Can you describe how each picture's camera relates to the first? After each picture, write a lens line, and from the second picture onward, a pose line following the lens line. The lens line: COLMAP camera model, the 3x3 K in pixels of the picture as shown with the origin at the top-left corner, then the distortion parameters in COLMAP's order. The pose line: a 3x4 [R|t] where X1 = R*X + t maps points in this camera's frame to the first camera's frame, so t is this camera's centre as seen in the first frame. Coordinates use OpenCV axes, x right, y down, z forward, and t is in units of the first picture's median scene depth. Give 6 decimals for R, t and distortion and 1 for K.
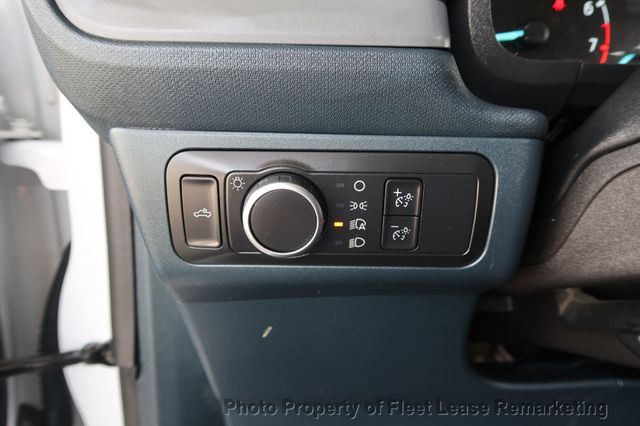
lens RADIAL K [[441.9, 0, 321.0], [0, 441.9, 211.2], [0, 0, 1]] dist [-0.009000, 0.005398]
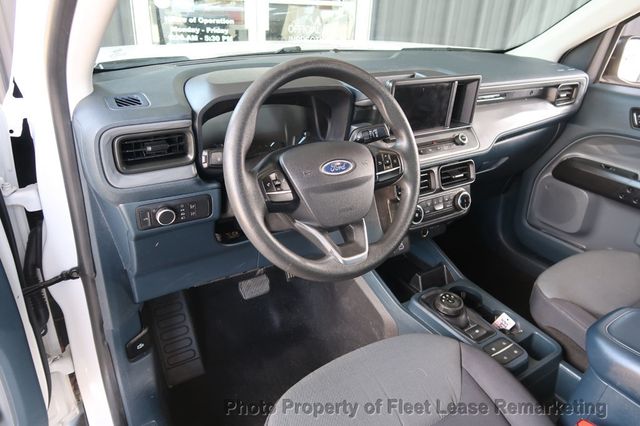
lens RADIAL K [[441.9, 0, 317.1], [0, 441.9, 217.2], [0, 0, 1]] dist [-0.009000, 0.005398]
pose [[0.858359, -0.210219, 0.468004, -0.440540], [0.103924, 0.964533, 0.242645, -0.456729], [-0.502414, -0.159640, 0.849762, -1.805289]]
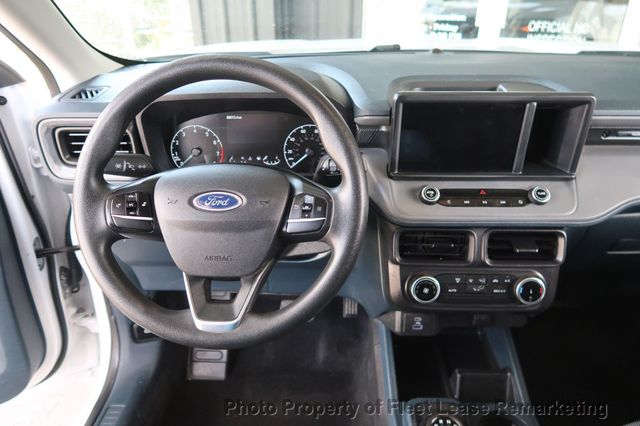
lens RADIAL K [[441.9, 0, 320.1], [0, 441.9, 207.6], [0, 0, 1]] dist [-0.009000, 0.005398]
pose [[0.998237, 0.010877, -0.058352, 1.124510], [0.000857, 0.980323, 0.197398, -0.455771], [0.059351, -0.197100, 0.978585, -1.560916]]
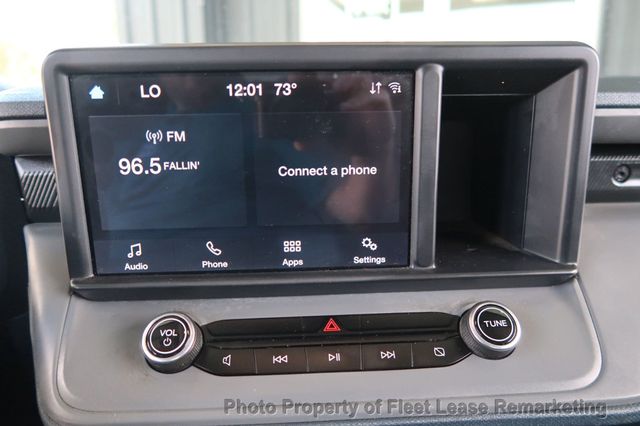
lens RADIAL K [[441.9, 0, 320.0], [0, 441.9, 209.5], [0, 0, 1]] dist [-0.009000, 0.005398]
pose [[0.999560, -0.026763, 0.012787, 1.702631], [0.027710, 0.996348, -0.080770, -0.261400], [-0.010579, 0.081089, 0.996651, -0.291461]]
